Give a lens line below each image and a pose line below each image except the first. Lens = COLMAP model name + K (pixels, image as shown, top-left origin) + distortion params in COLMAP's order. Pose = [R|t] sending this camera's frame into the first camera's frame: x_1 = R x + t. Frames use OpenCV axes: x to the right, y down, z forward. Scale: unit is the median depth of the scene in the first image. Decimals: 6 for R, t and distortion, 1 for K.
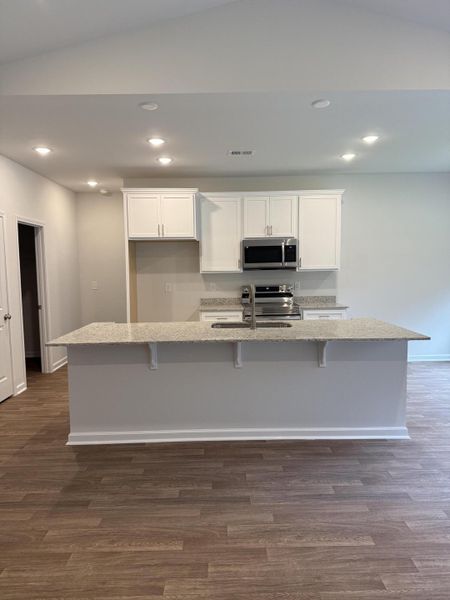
lens RADIAL K [[429.9, 0, 225.0], [0, 429.9, 300.0], [0, 0, 1]] dist [0.080135, -0.111244]
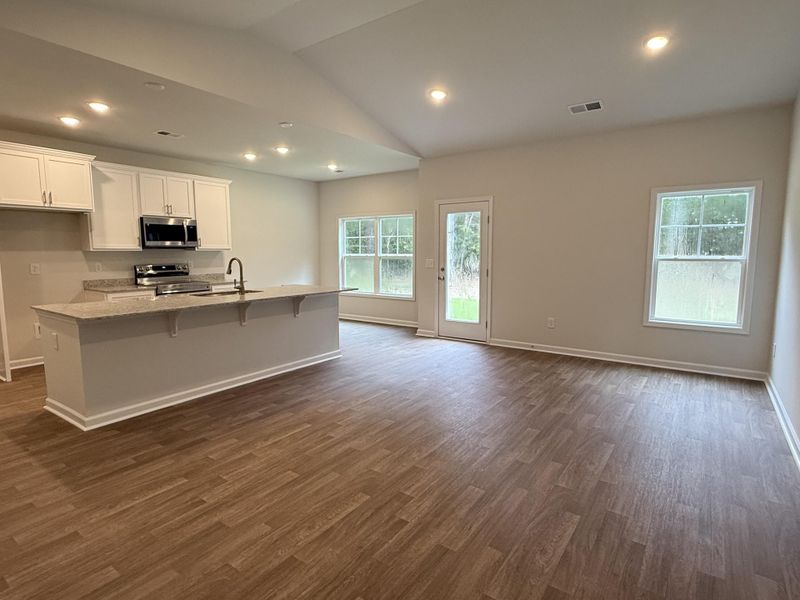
lens RADIAL K [[455.9, 0, 415.6], [0, 455.9, 304.3], [0, 0, 1]] dist [0.000793, -0.000715]
pose [[0.552591, -0.084415, 0.829167, -0.488295], [0.060567, 0.996294, 0.061066, 0.031115], [-0.831249, 0.016475, 0.555656, -0.080828]]
